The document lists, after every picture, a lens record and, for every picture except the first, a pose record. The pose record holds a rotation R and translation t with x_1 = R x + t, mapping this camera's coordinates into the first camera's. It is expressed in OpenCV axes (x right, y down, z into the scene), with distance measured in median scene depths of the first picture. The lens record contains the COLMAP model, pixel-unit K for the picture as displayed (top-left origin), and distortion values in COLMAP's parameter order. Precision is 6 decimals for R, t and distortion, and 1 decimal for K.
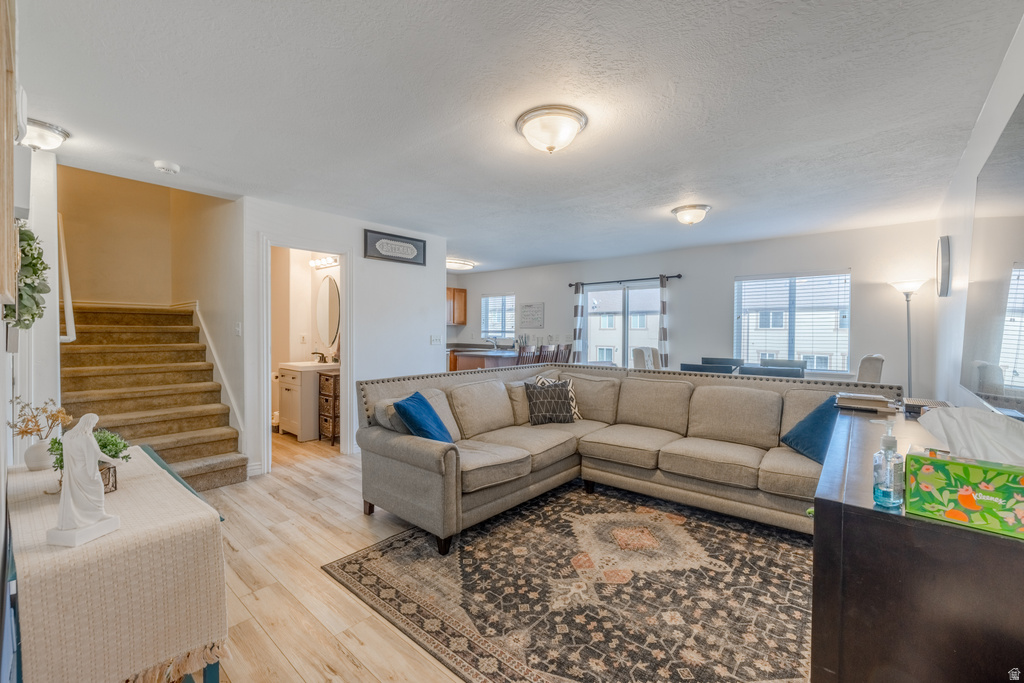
lens RADIAL K [[427.9, 0, 508.9], [0, 427.9, 335.8], [0, 0, 1]] dist [-0.000508, 0.000551]
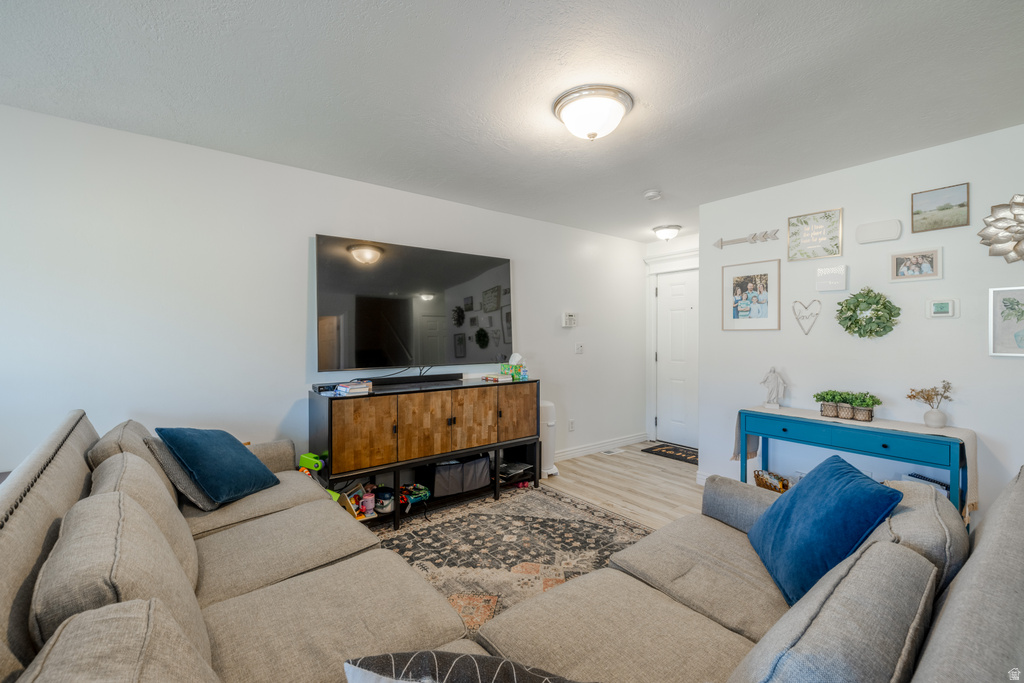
lens RADIAL K [[427.9, 0, 508.9], [0, 427.9, 335.8], [0, 0, 1]] dist [-0.000508, 0.000551]
pose [[-0.978957, -0.007569, 0.203928, 0.094798], [-0.004905, 0.999896, 0.013567, -0.029618], [-0.204010, 0.012281, -0.978892, 2.219032]]
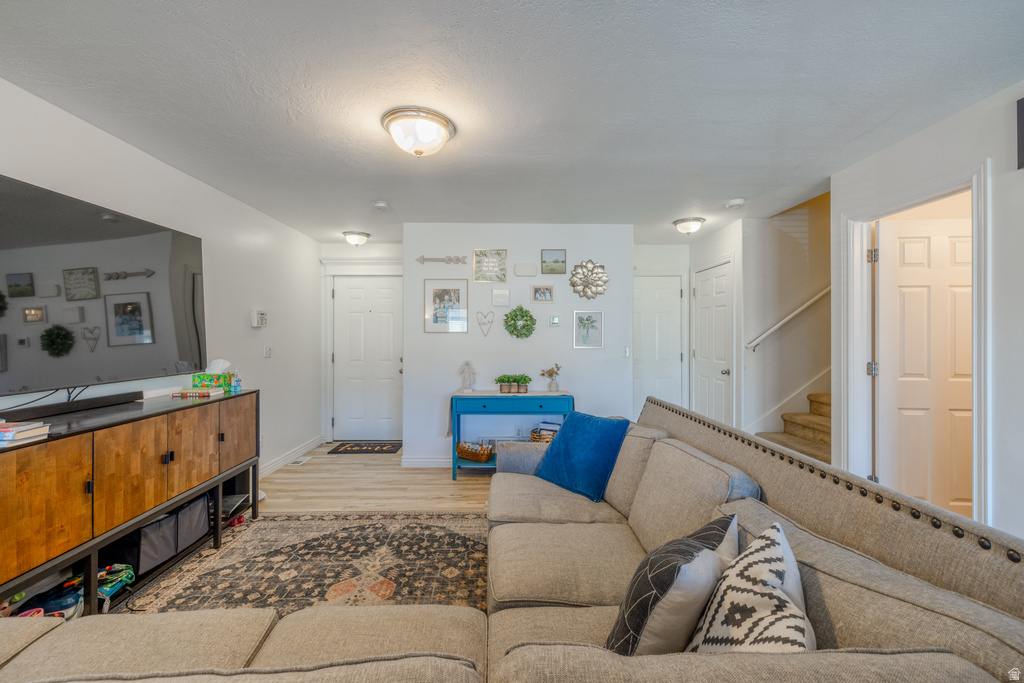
lens RADIAL K [[427.9, 0, 508.9], [0, 427.9, 335.8], [0, 0, 1]] dist [-0.000508, 0.000551]
pose [[-0.742032, -0.008519, -0.670311, 0.687087], [-0.013571, 0.999905, 0.002314, -0.027141], [0.670227, 0.010814, -0.742077, 2.153248]]
